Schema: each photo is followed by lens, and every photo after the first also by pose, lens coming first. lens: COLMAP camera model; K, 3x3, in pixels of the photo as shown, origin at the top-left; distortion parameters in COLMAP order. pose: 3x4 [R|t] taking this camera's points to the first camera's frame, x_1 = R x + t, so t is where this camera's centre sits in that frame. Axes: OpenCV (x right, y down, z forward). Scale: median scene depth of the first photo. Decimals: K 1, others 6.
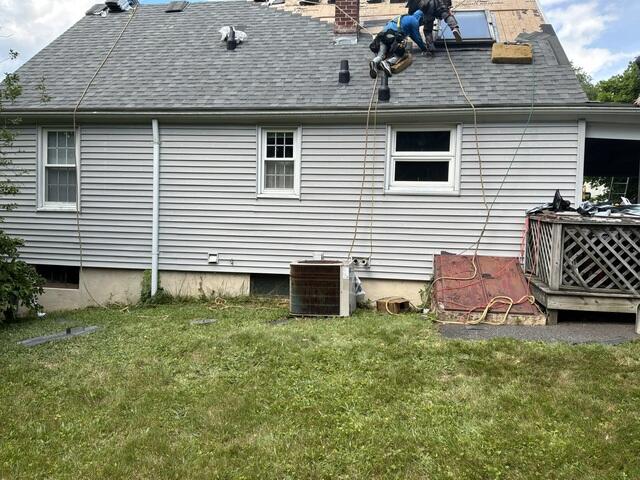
lens RADIAL K [[524.0, 0, 313.7], [0, 524.0, 241.3], [0, 0, 1]] dist [0.143701, -0.309842]
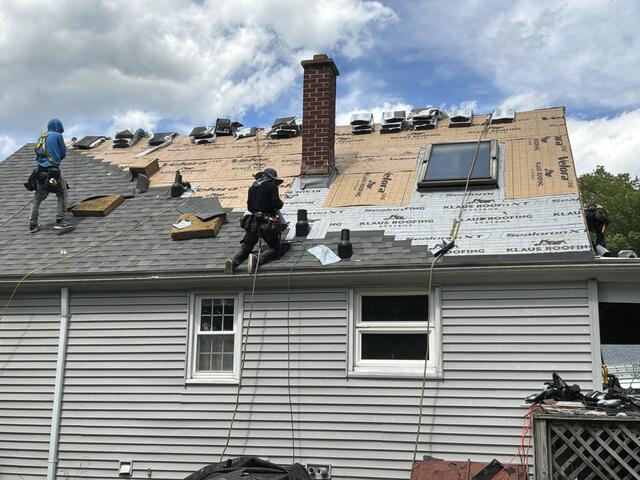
lens RADIAL K [[776.3, 0, 320.0], [0, 776.3, 240.0], [0, 0, 1]] dist [0.153959, -0.322412]
pose [[0.997486, -0.023732, -0.066766, 0.172705], [0.006760, 0.969820, -0.243728, -0.007136], [0.070535, 0.242664, 0.967543, -0.143399]]
